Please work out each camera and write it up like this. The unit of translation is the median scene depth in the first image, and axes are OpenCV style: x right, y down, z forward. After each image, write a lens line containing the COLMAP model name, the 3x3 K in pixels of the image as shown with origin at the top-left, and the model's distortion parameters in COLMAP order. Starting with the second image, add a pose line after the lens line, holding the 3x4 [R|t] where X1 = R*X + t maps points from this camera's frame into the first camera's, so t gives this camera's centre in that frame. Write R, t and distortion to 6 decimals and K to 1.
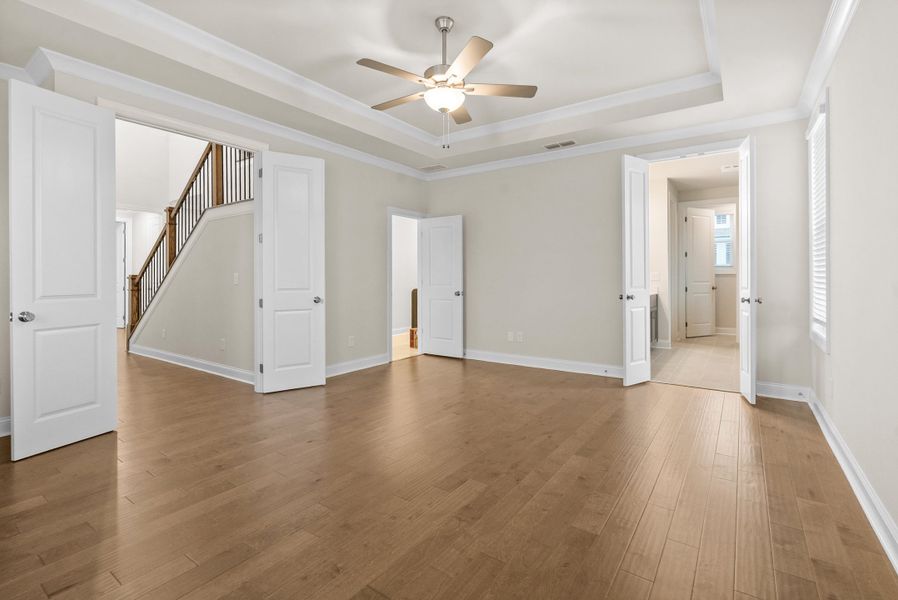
lens RADIAL K [[421.3, 0, 447.3], [0, 421.3, 269.8], [0, 0, 1]] dist [-0.003495, -0.001342]
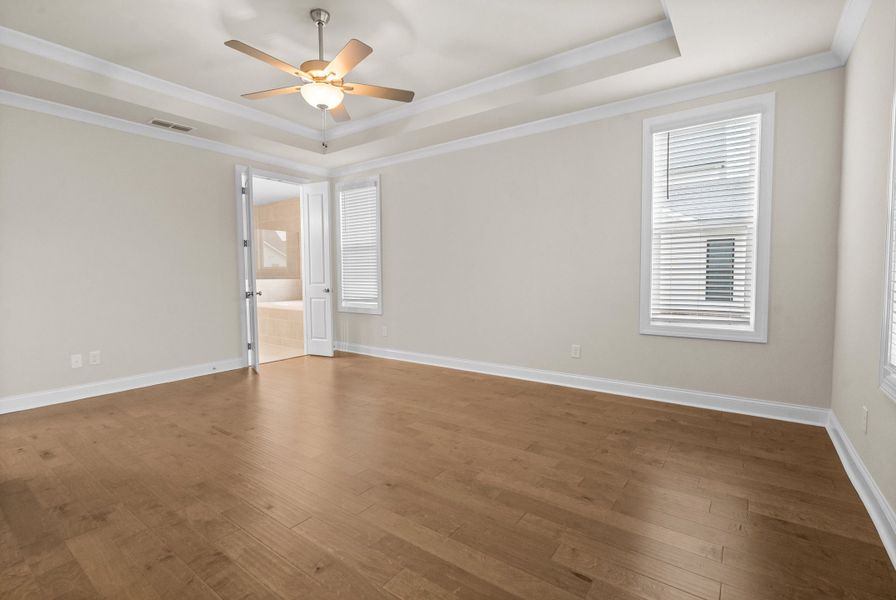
lens RADIAL K [[412.7, 0, 448.5], [0, 412.7, 288.5], [0, 0, 1]] dist [-0.002933, -0.000098]
pose [[0.017621, -0.036147, 0.999191, -0.992505], [-0.007064, 0.999317, 0.036276, 0.011540], [-0.999820, -0.007698, 0.017354, 0.682818]]
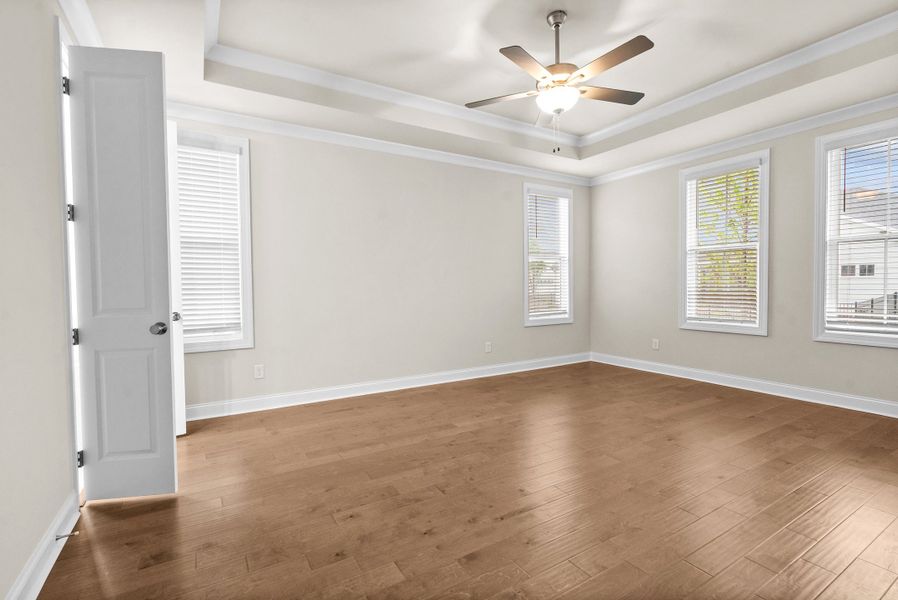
lens RADIAL K [[413.6, 0, 449.5], [0, 413.6, 288.5], [0, 0, 1]] dist [-0.002933, -0.000098]
pose [[-0.913521, 0.006327, 0.406742, -0.165459], [0.004465, 0.999975, -0.005526, 0.029832], [-0.406767, -0.003232, -0.913526, 1.964101]]
